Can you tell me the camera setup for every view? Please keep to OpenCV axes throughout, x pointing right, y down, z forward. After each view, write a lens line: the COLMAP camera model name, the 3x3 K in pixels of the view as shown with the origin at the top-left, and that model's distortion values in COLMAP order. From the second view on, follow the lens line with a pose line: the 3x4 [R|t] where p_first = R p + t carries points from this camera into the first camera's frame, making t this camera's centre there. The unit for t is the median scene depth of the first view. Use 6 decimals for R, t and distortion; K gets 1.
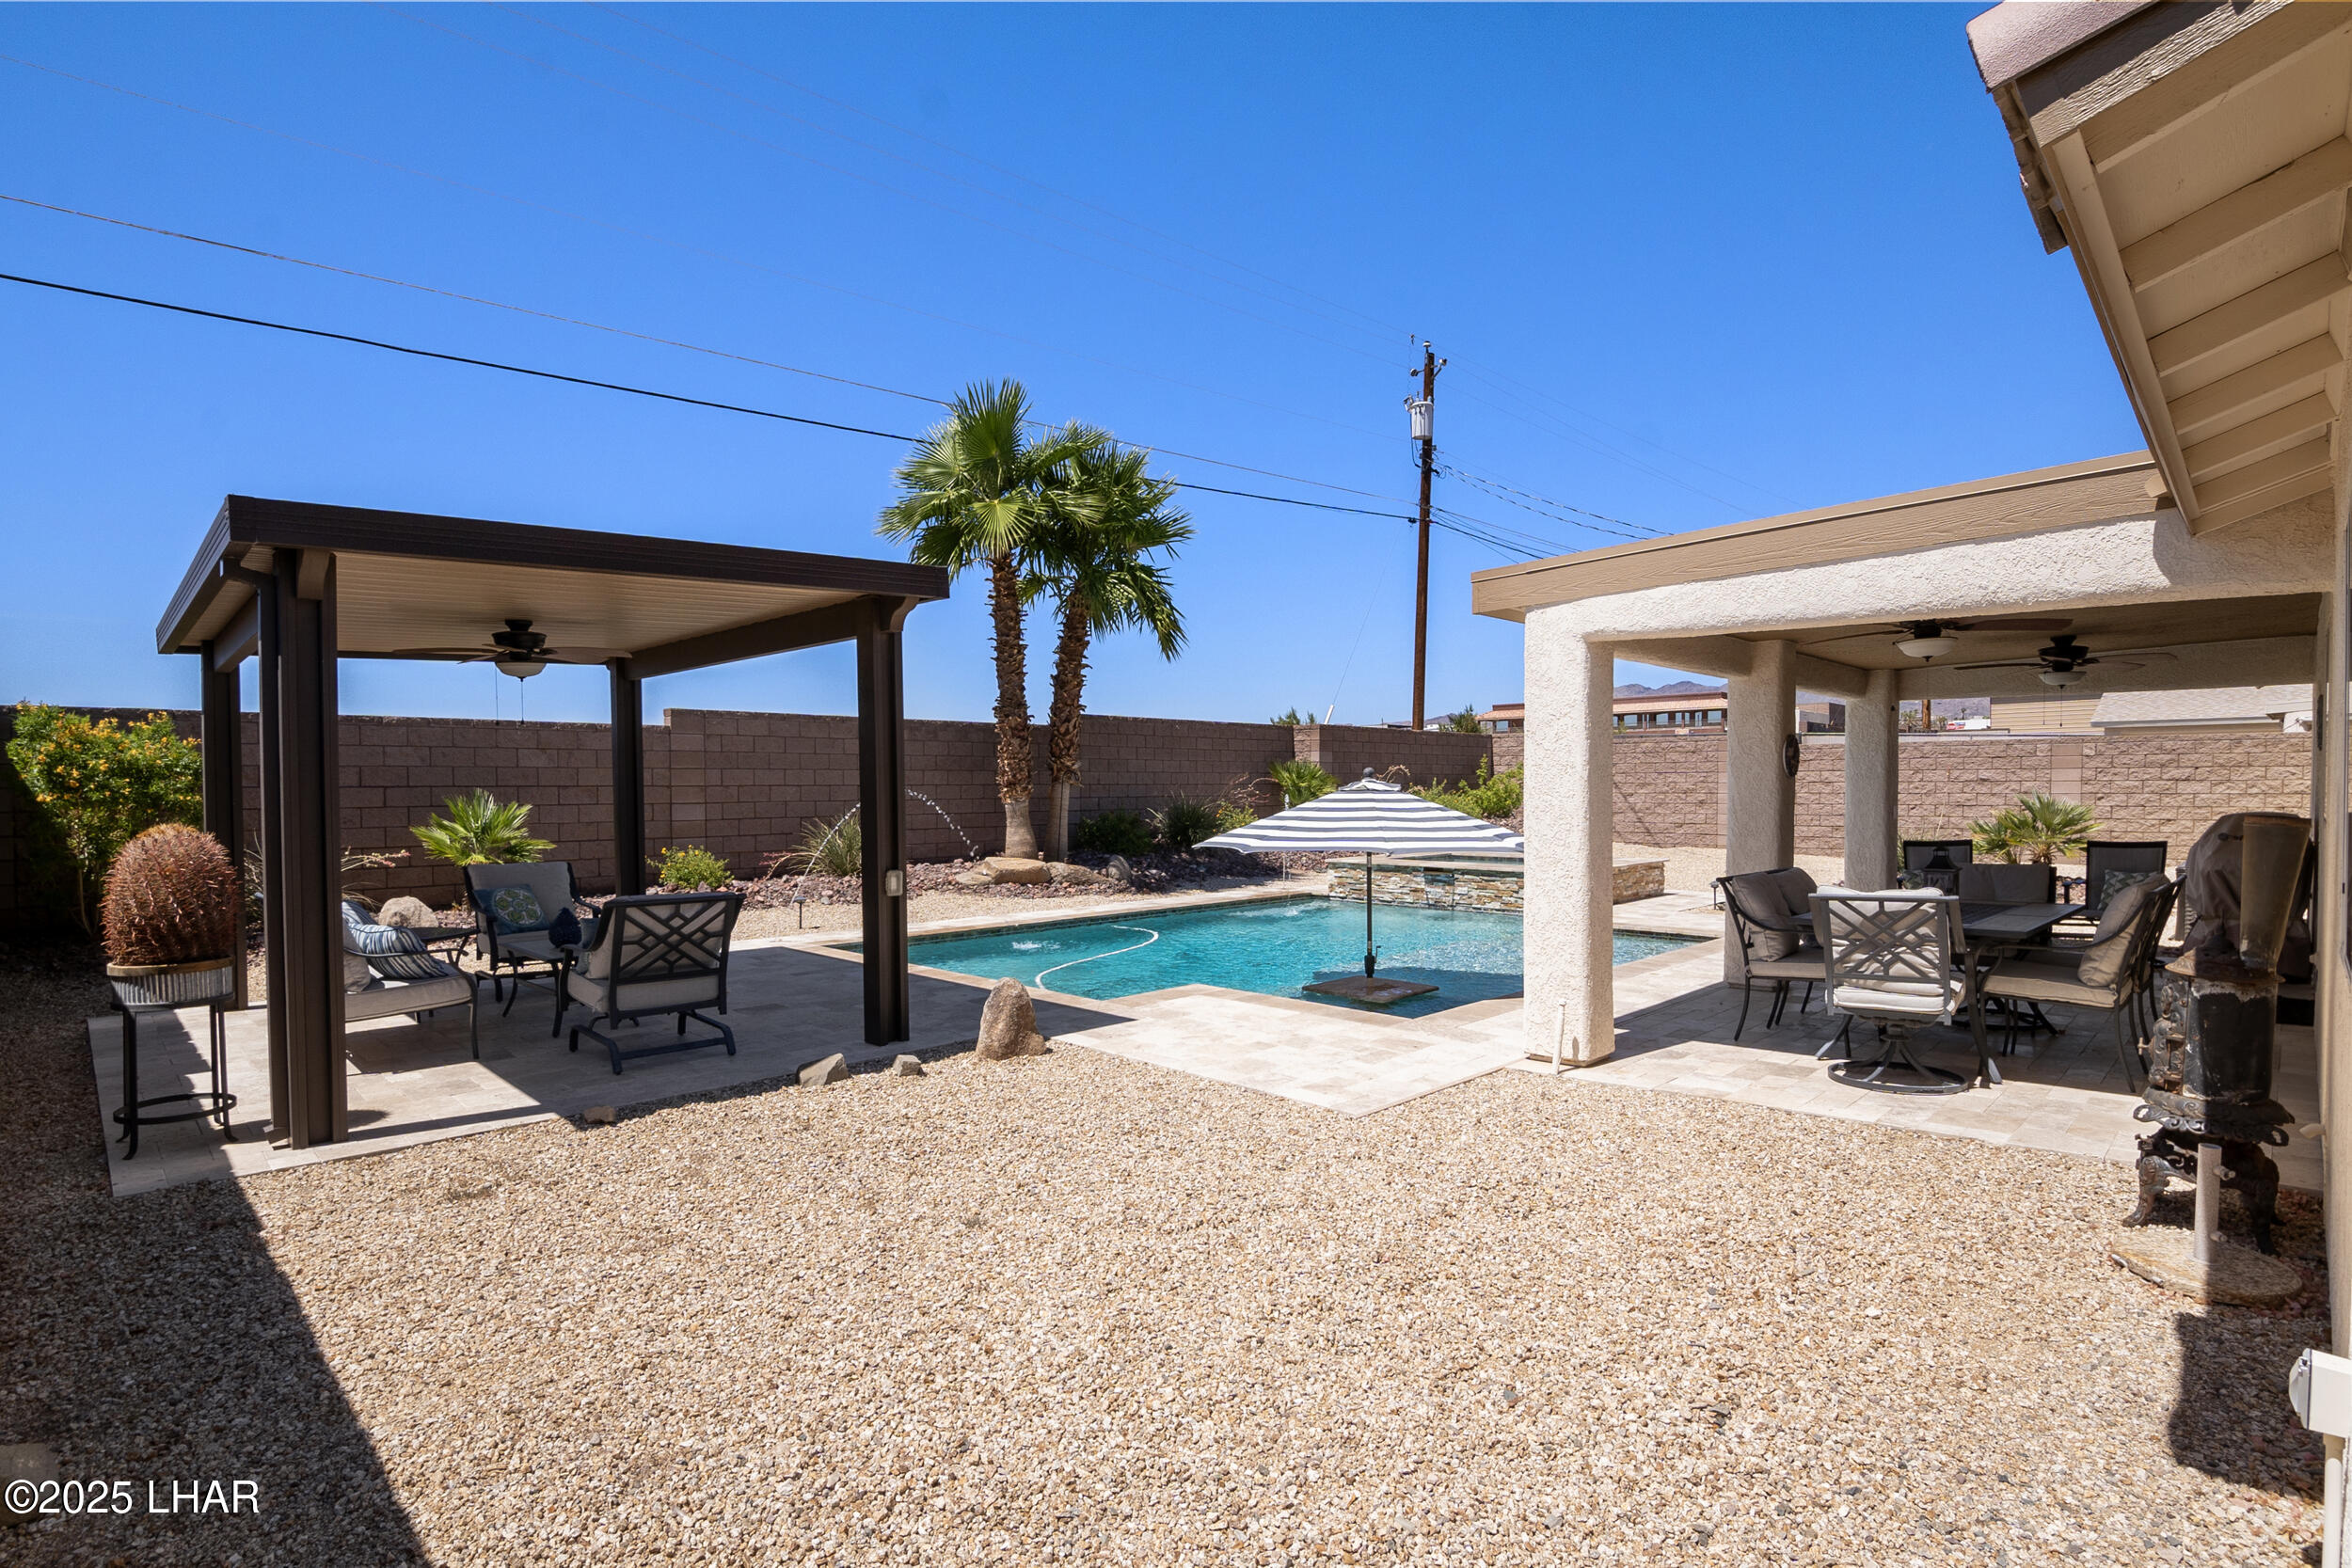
lens RADIAL K [[1155.9, 0, 1185.3], [0, 1155.9, 819.4], [0, 0, 1]] dist [-0.024761, -0.000778]
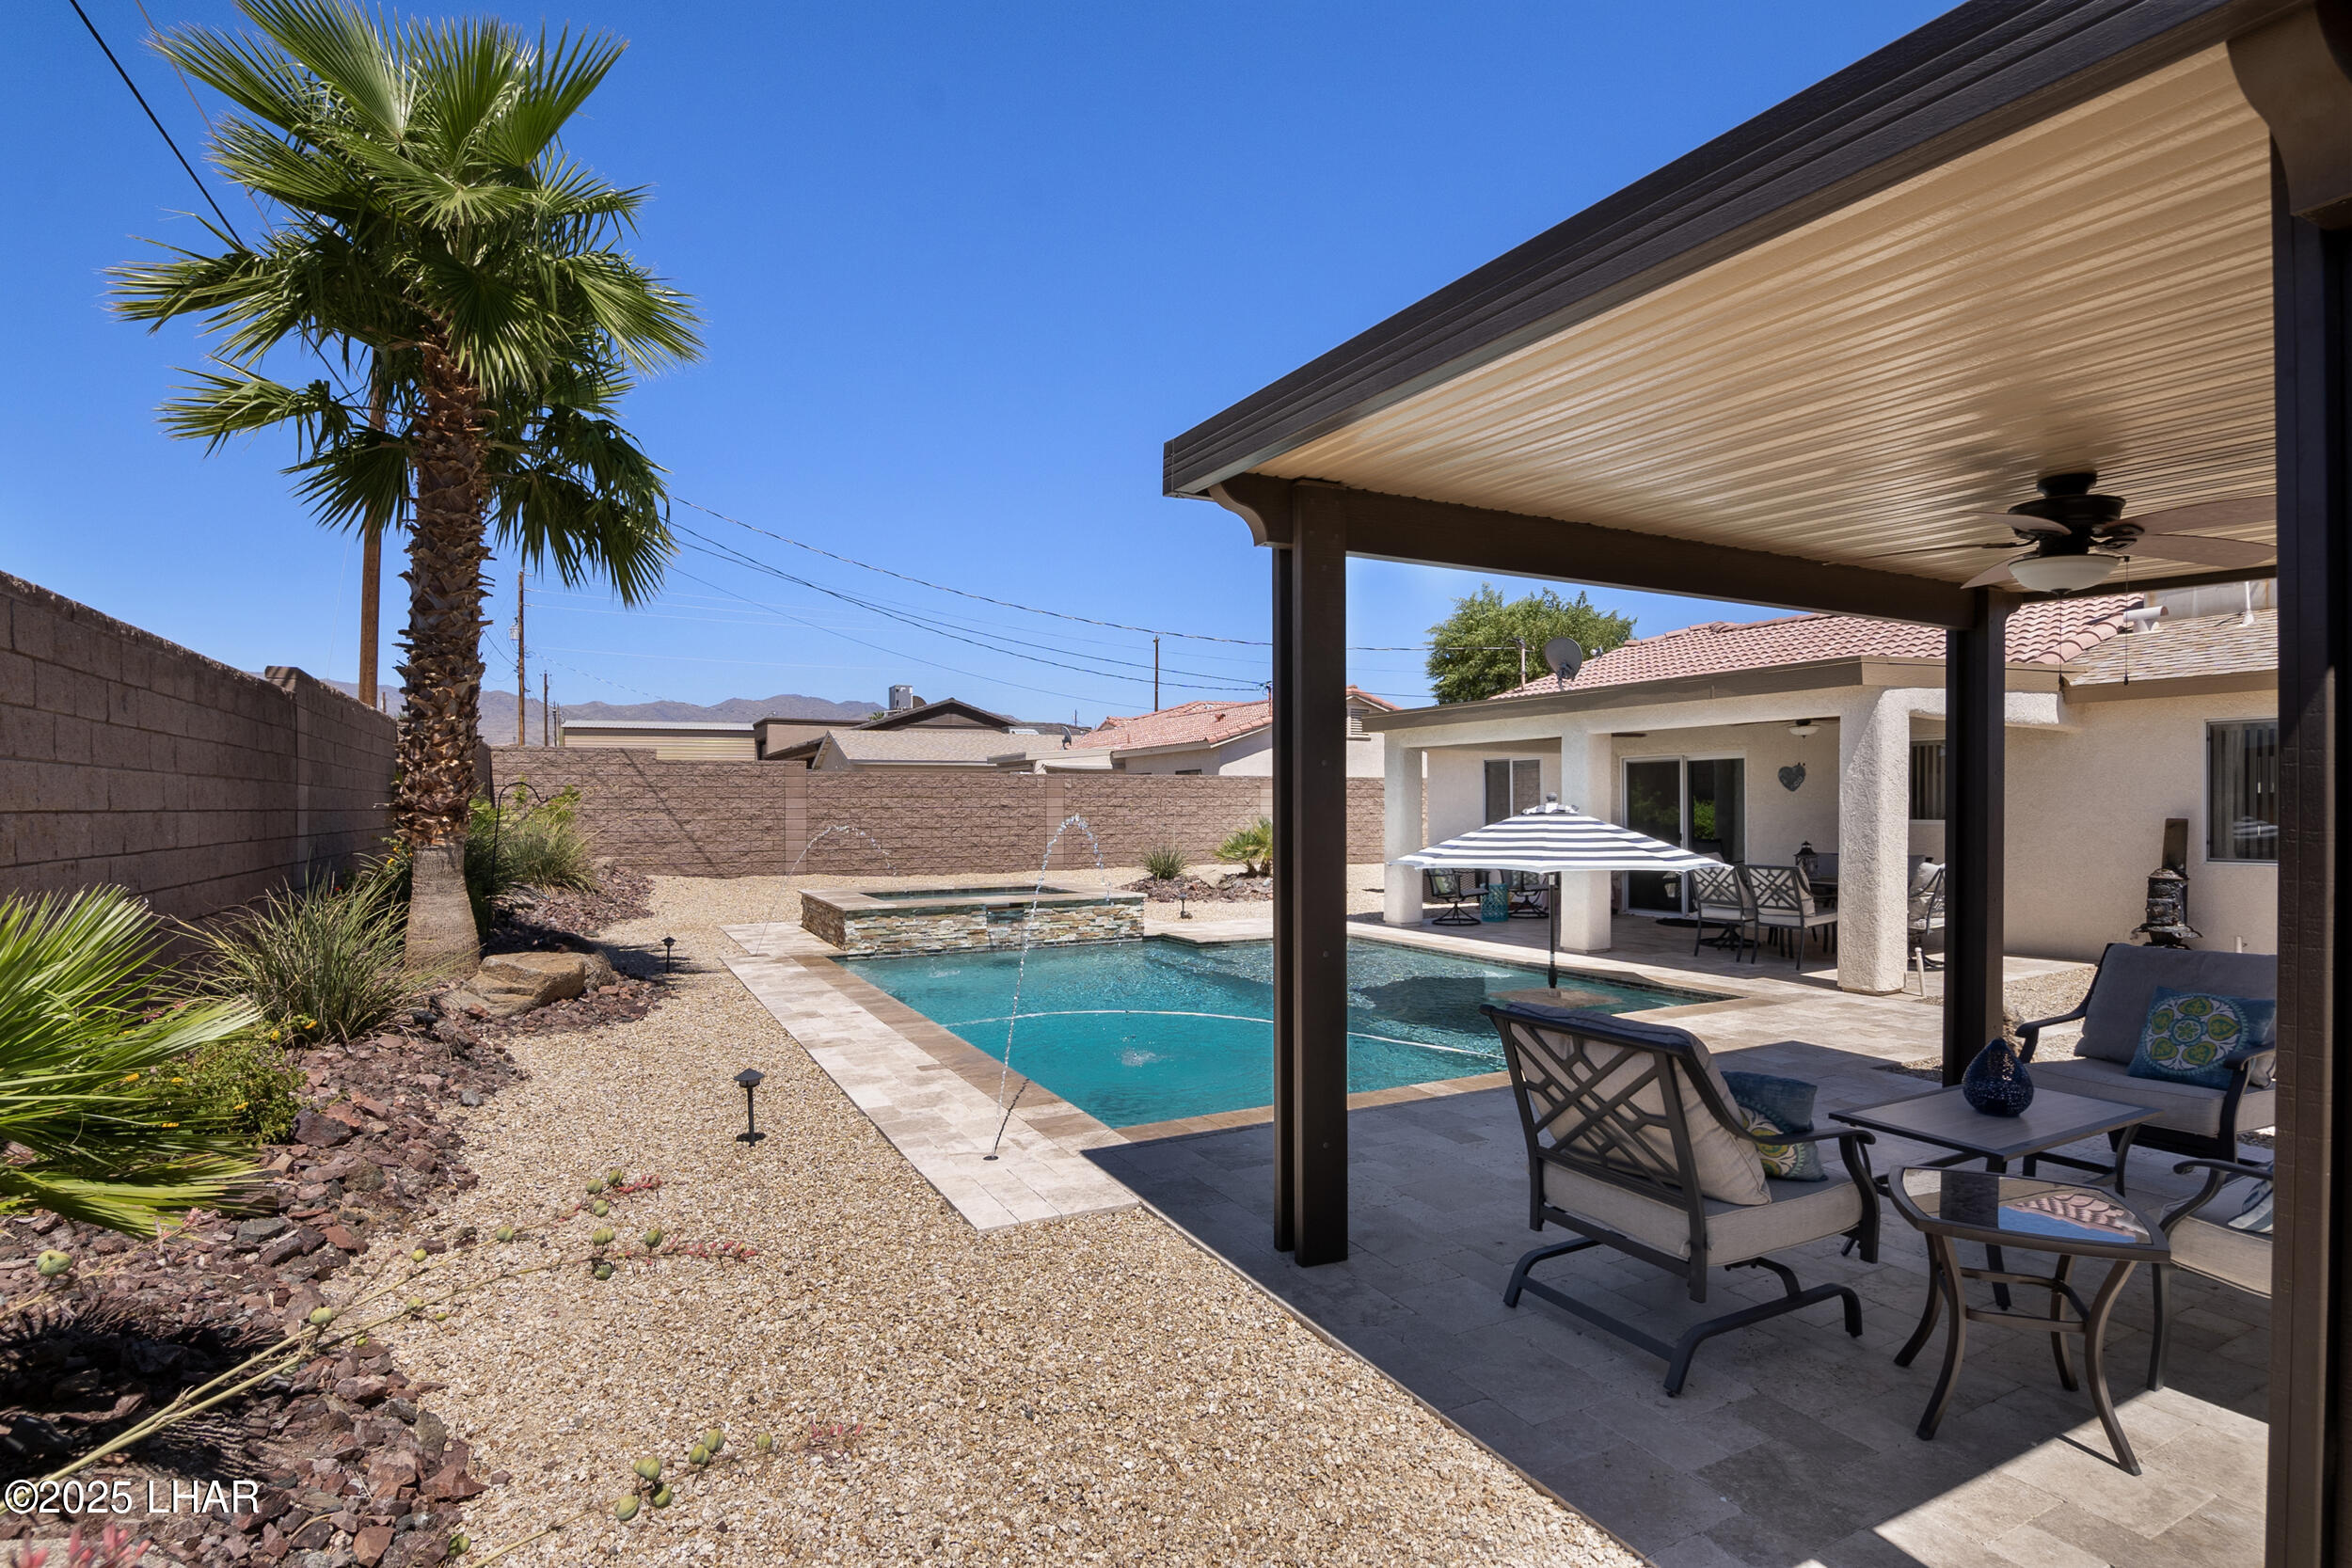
lens RADIAL K [[1155.9, 0, 1185.3], [0, 1155.9, 819.4], [0, 0, 1]] dist [-0.024761, -0.000778]
pose [[0.298251, -0.008687, 0.954448, -0.474578], [0.030110, 0.999547, -0.000312, -0.015130], [-0.954013, 0.028832, 0.298377, 0.480027]]
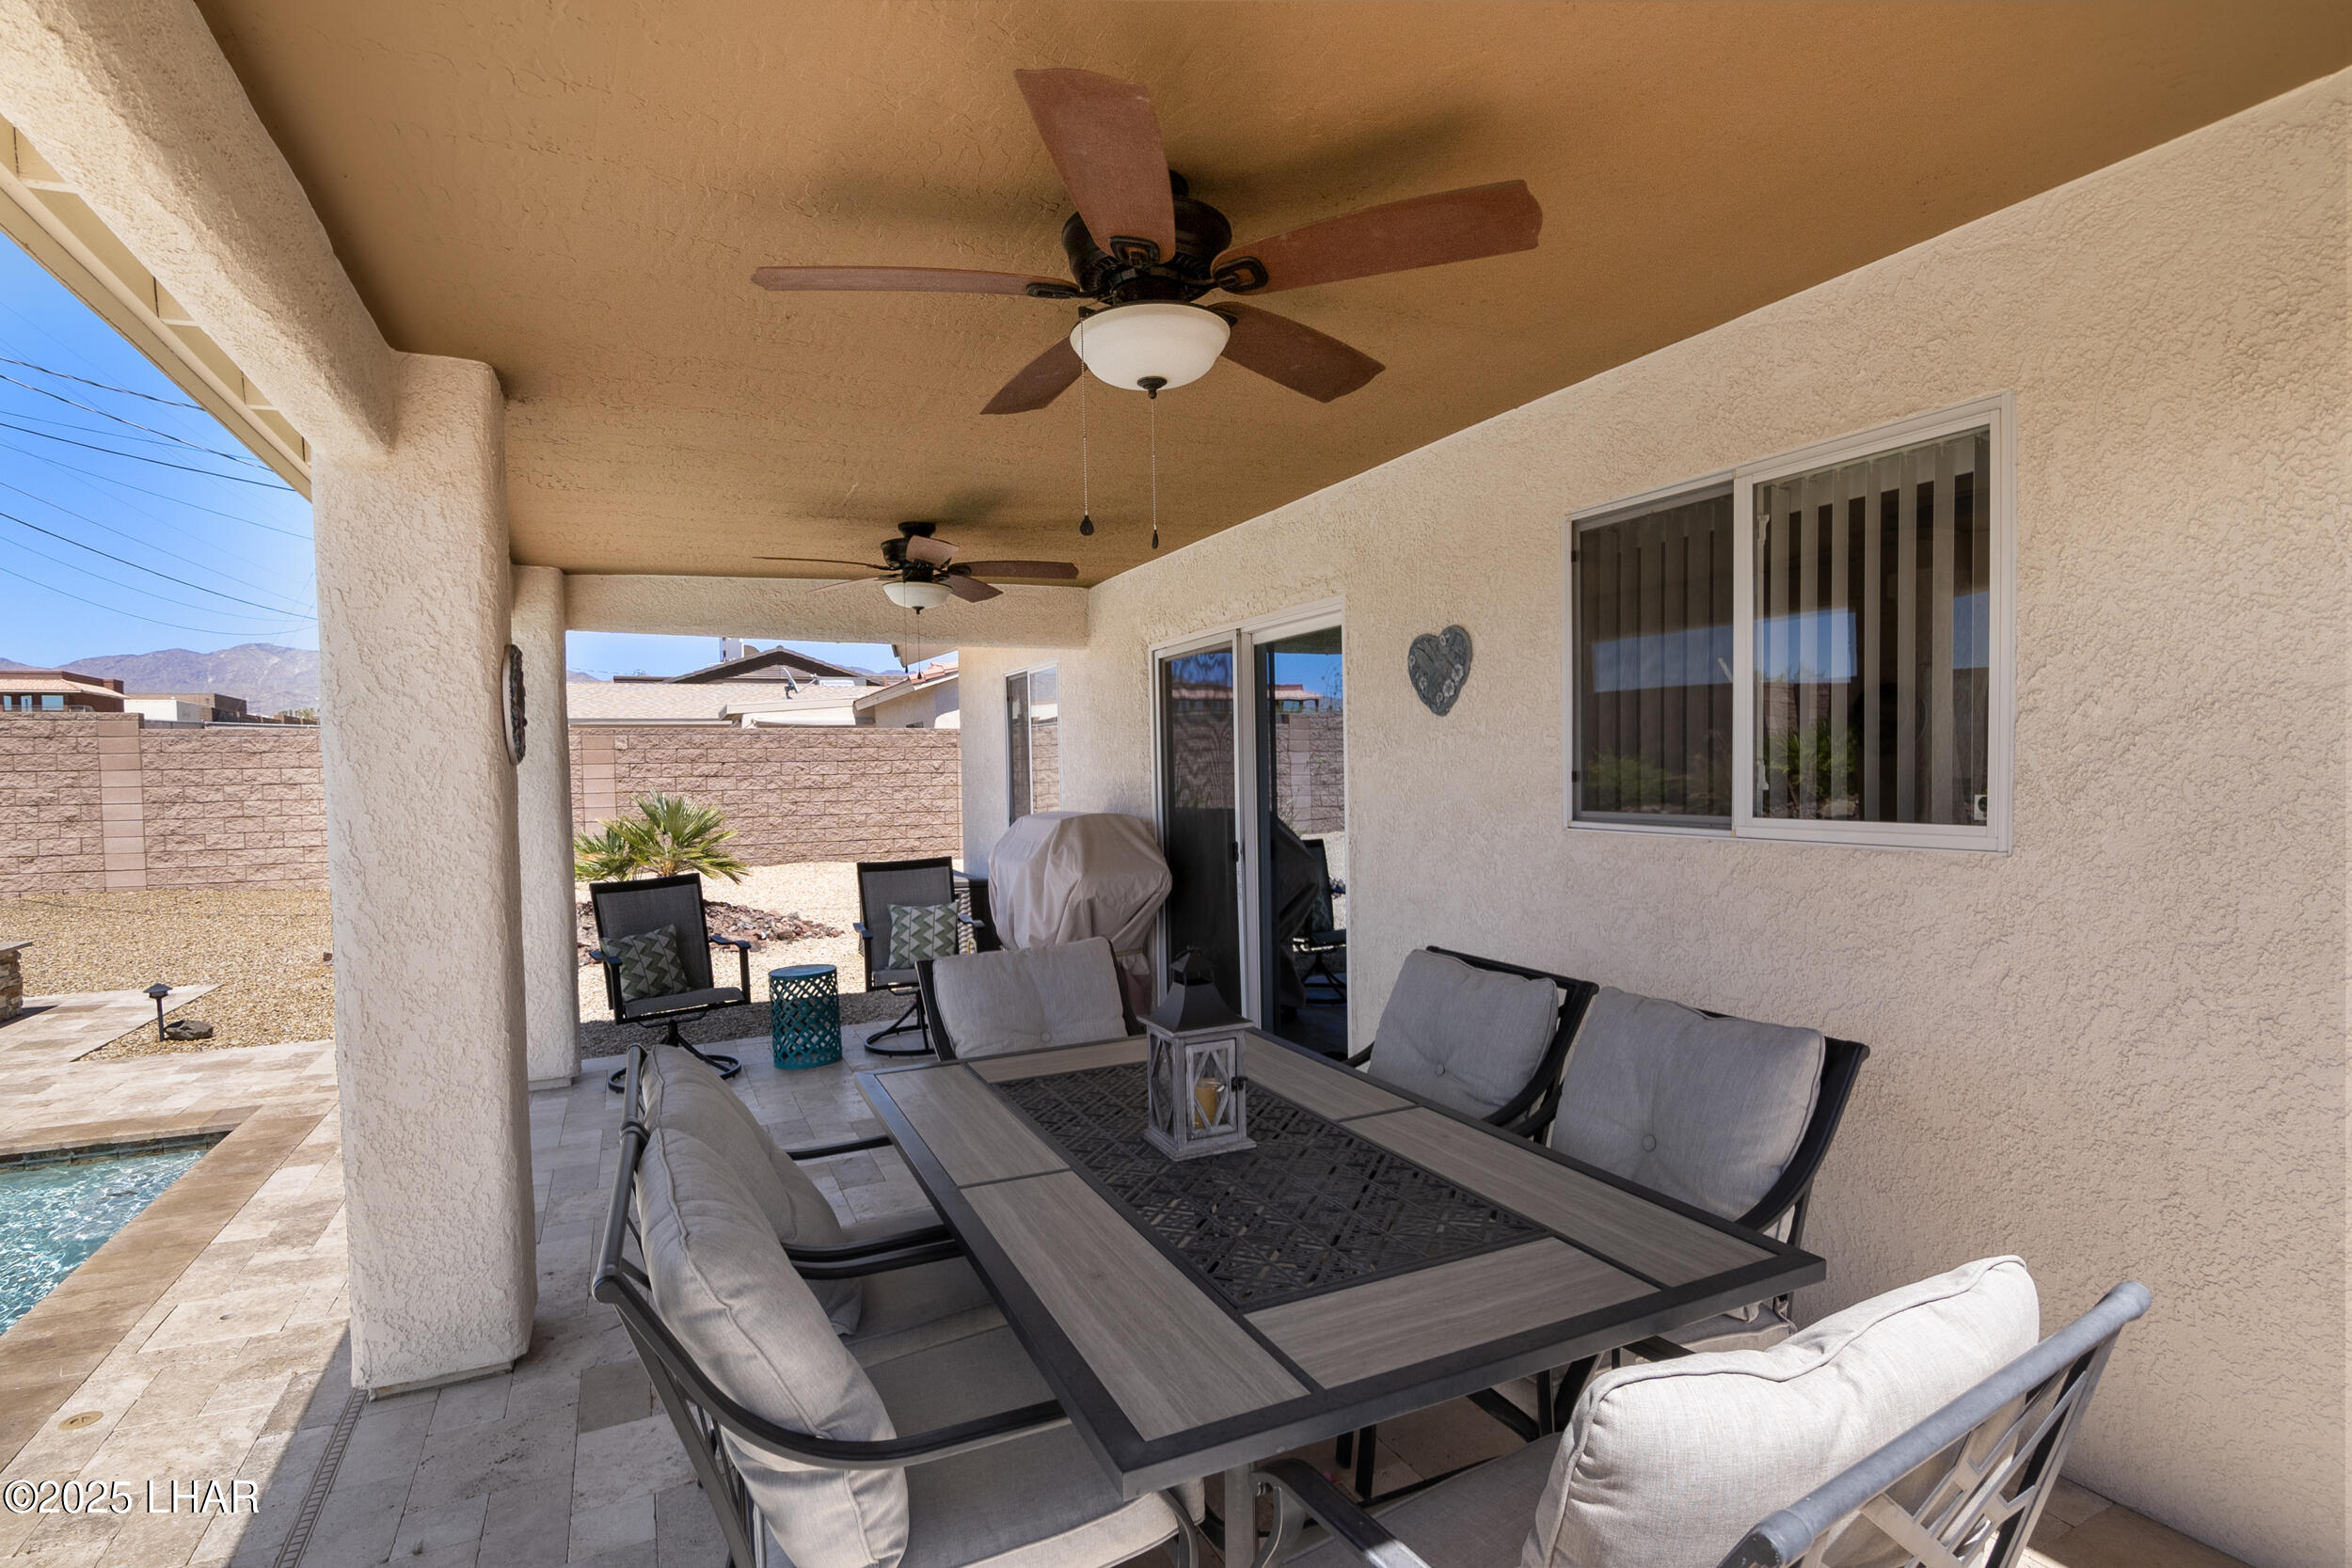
lens RADIAL K [[1155.9, 0, 1185.3], [0, 1155.9, 819.4], [0, 0, 1]] dist [-0.024761, -0.000778]
pose [[0.345098, -0.040668, 0.937685, 0.112629], [0.041772, 0.998736, 0.027942, -0.008912], [-0.937637, 0.029526, 0.346361, 0.293427]]
